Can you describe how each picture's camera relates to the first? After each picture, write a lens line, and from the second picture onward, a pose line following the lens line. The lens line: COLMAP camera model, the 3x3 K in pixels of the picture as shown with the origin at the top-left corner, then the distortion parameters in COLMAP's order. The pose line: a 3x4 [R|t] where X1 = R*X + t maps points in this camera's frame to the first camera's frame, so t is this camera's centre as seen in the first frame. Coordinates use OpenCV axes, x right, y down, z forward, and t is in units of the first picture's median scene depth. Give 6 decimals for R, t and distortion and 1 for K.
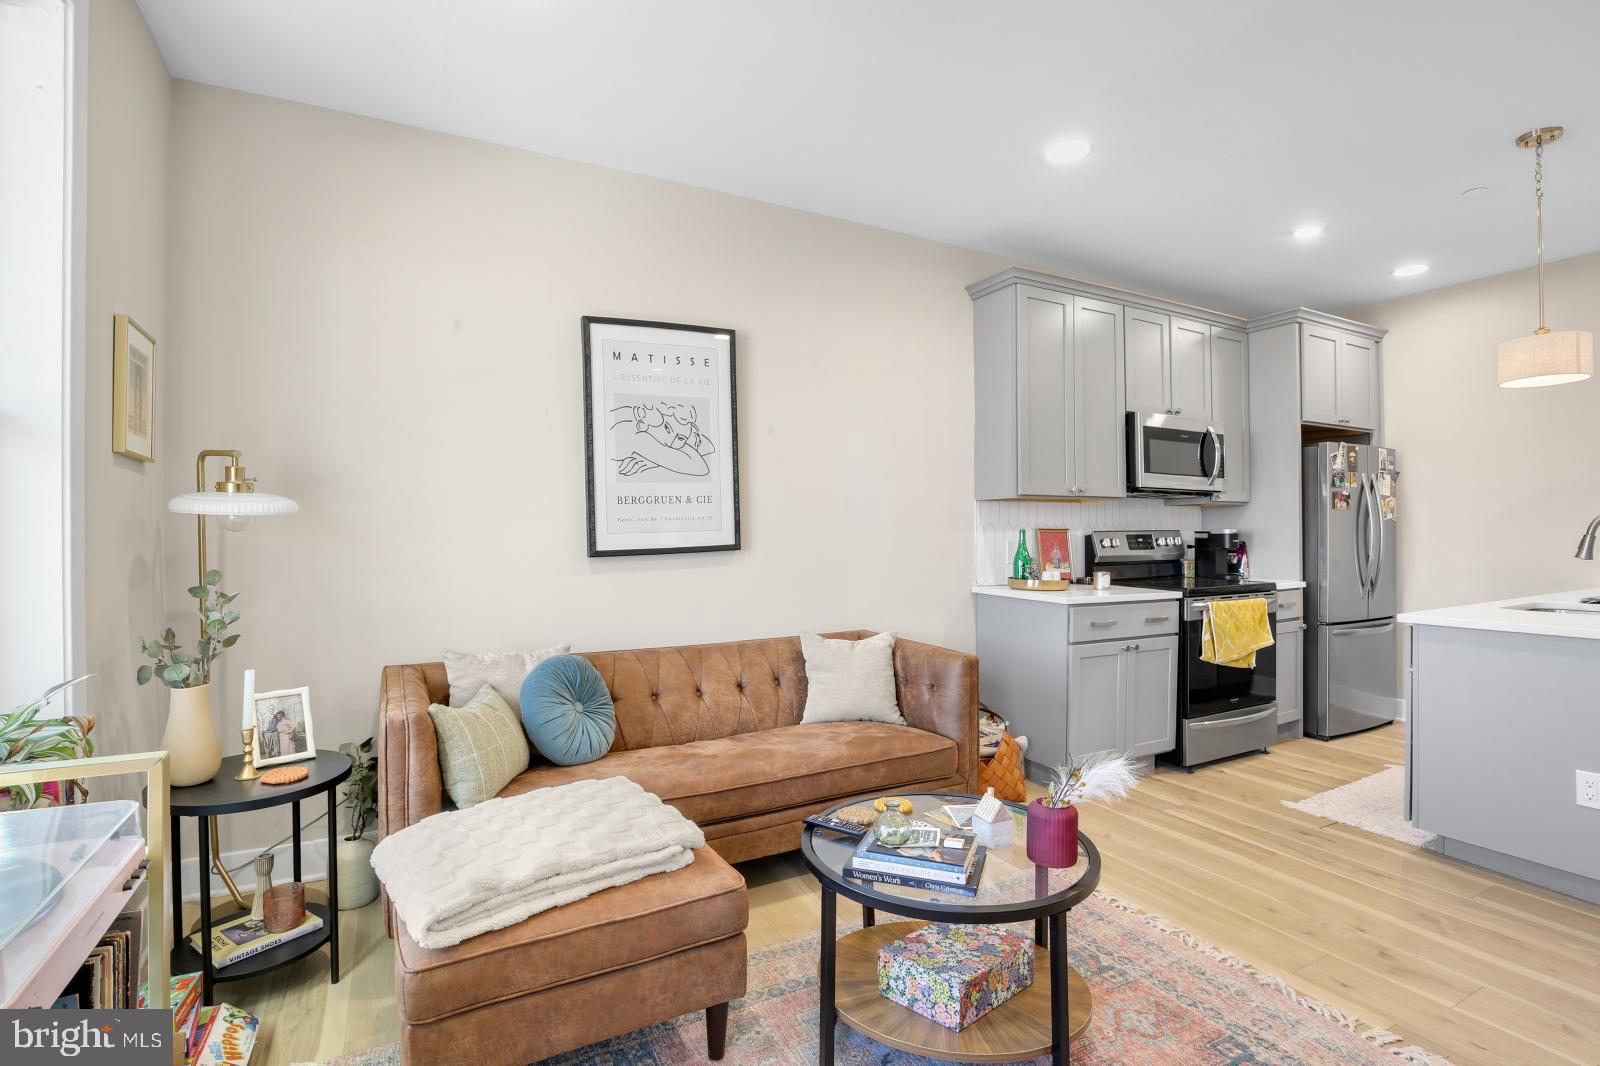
lens RADIAL K [[750.1, 0, 797.1], [0, 750.1, 536.5], [0, 0, 1]] dist [-0.044599, 0.008640]
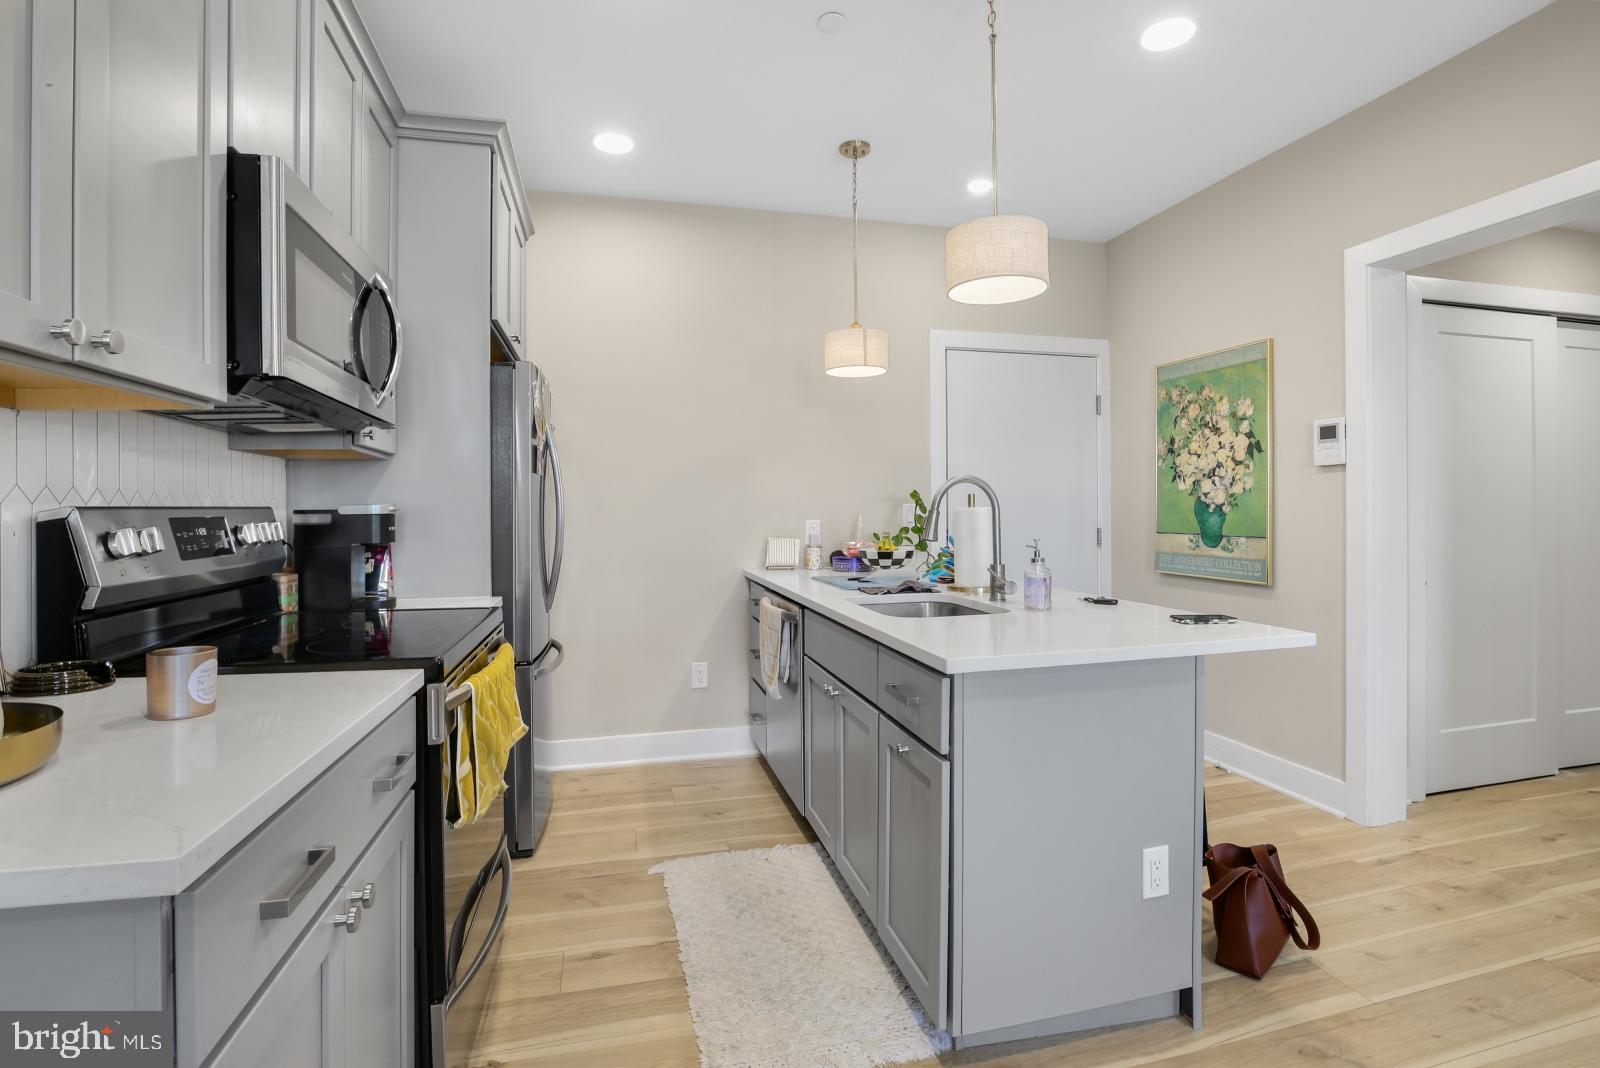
lens RADIAL K [[754.6, 0, 800.4], [0, 754.6, 502.4], [0, 0, 1]] dist [-0.039383, 0.005861]
pose [[0.233278, 0.009862, 0.972360, 0.198113], [0.012318, 0.999838, -0.013096, -0.001891], [-0.972332, 0.015033, 0.233119, 0.724190]]
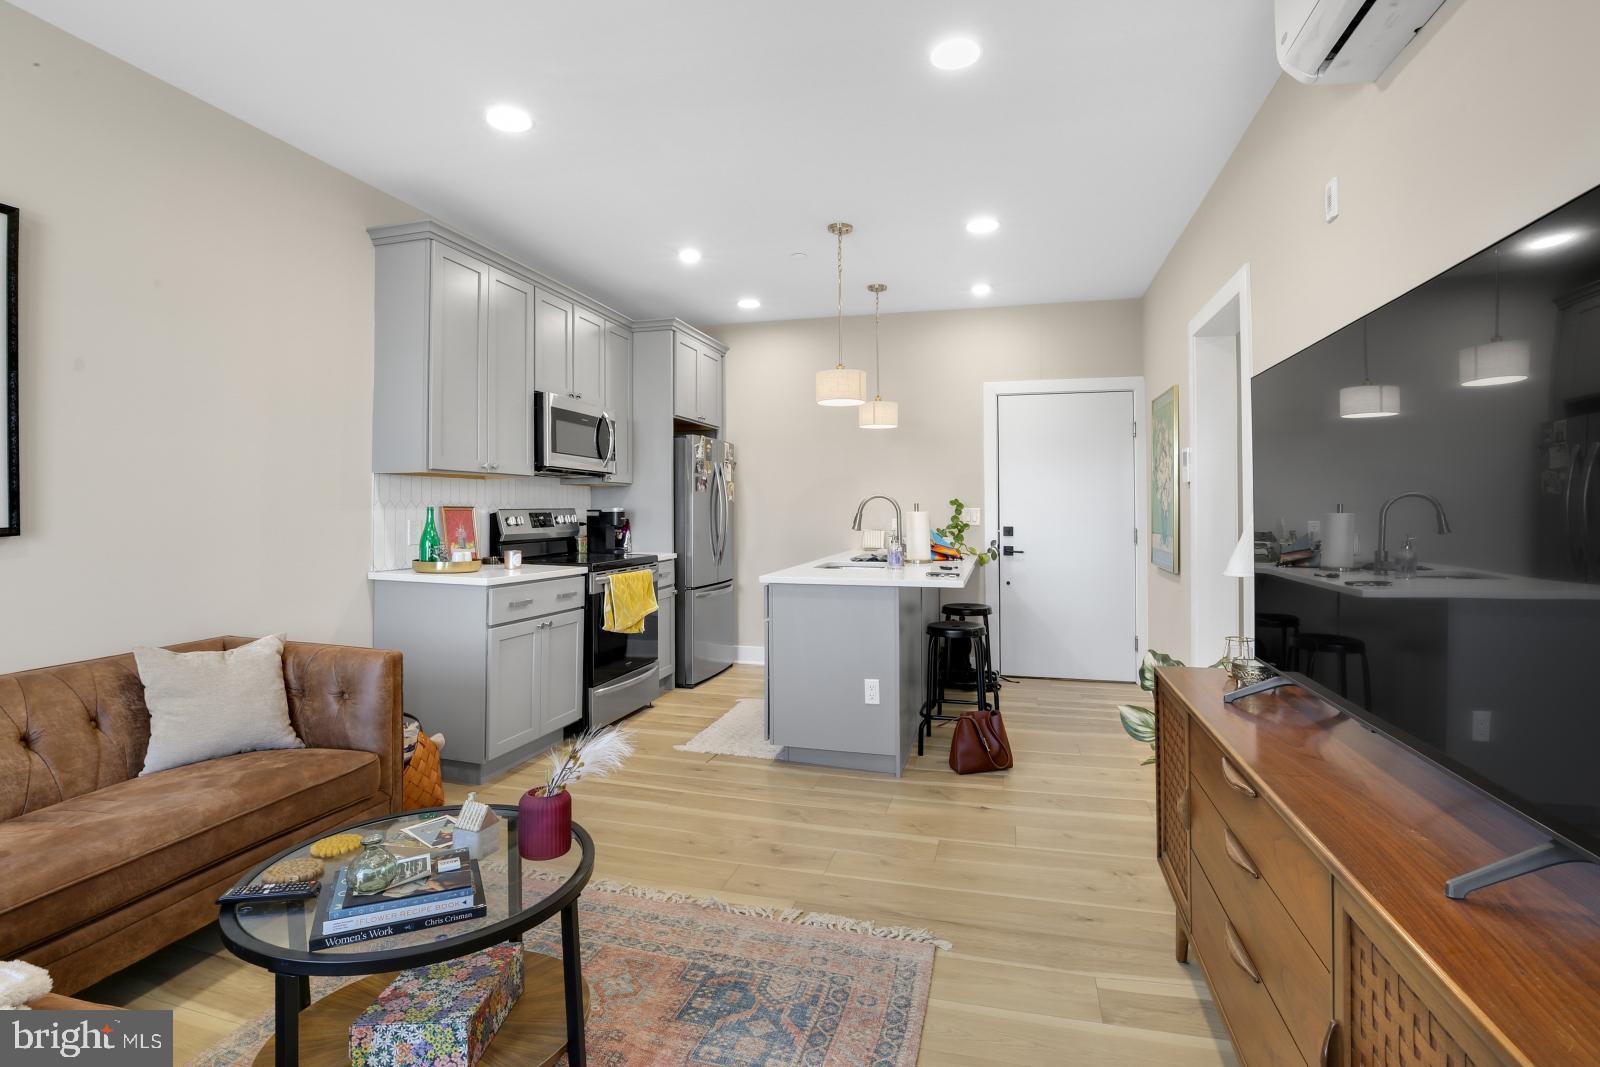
lens RADIAL K [[769.2, 0, 791.9], [0, 769.2, 494.8], [0, 0, 1]] dist [-0.029678, 0.000976]
pose [[0.688392, 0.016874, 0.725142, -0.074438], [0.000987, 0.999707, -0.024200, -0.001546], [-0.725338, 0.017375, 0.688173, 0.034645]]
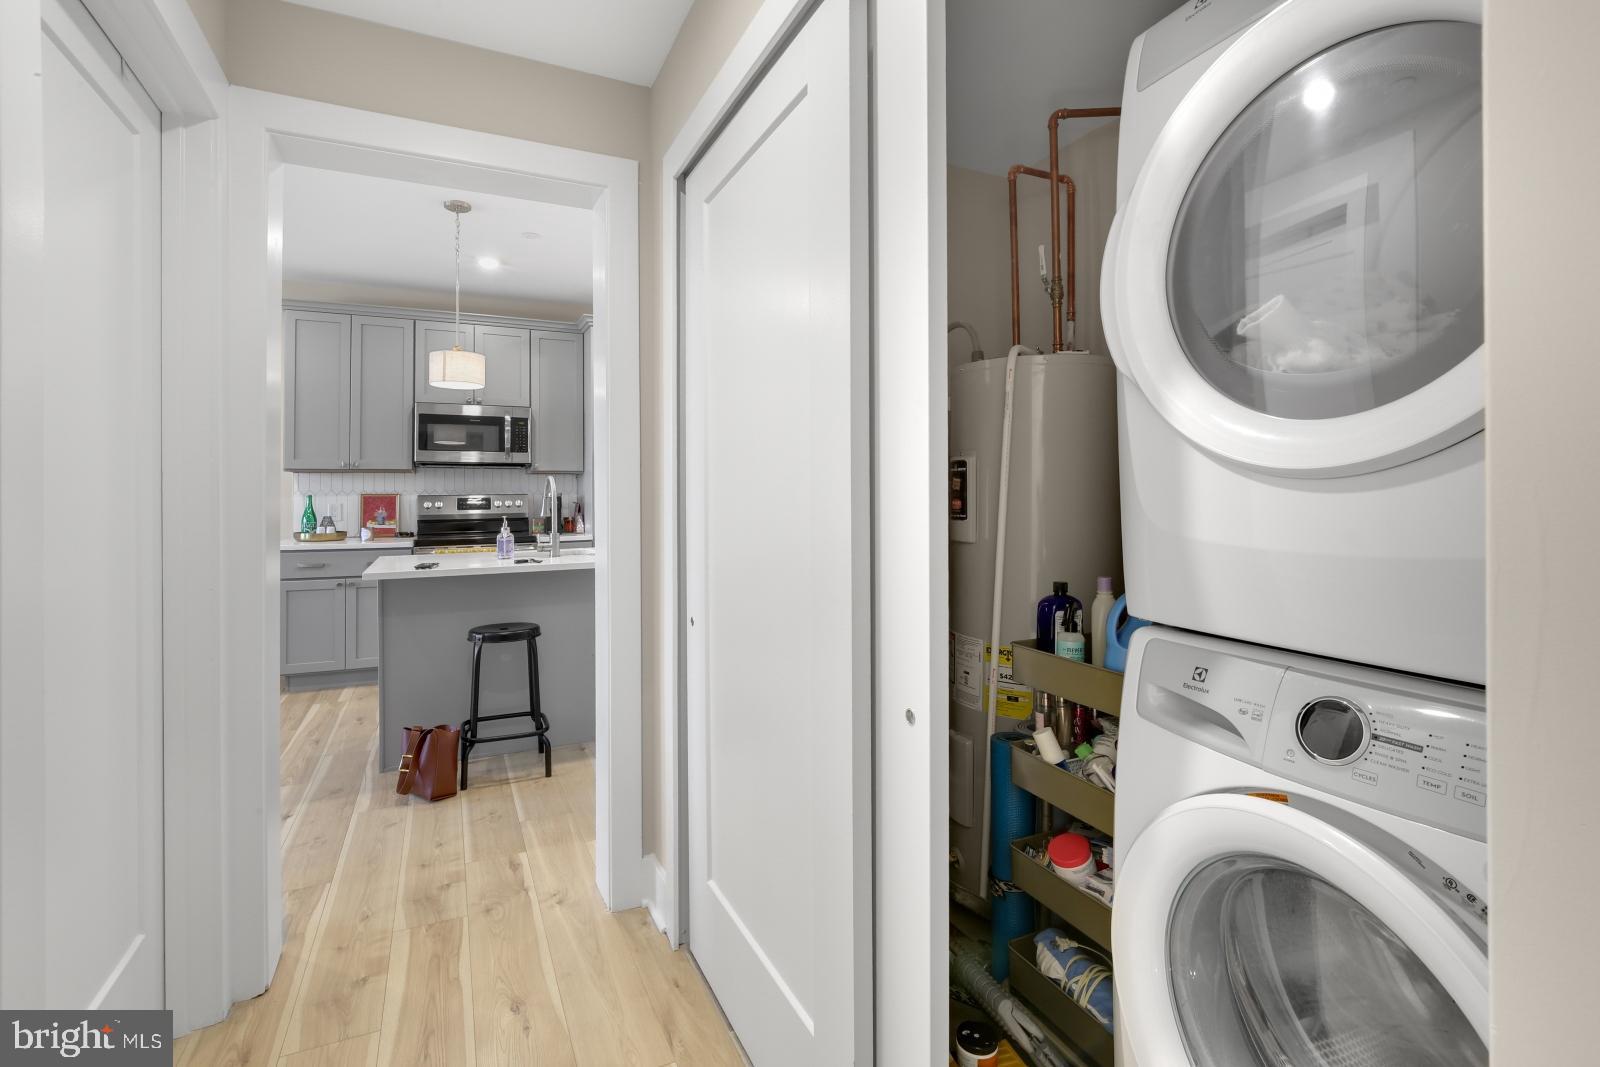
lens RADIAL K [[747.3, 0, 801.9], [0, 747.3, 491.6], [0, 0, 1]] dist [-0.026971, 0.000143]
pose [[0.999286, -0.002551, -0.037683, 1.242141], [0.002229, 0.999961, -0.008604, -0.001764], [0.037704, 0.008514, 0.999253, -0.268867]]
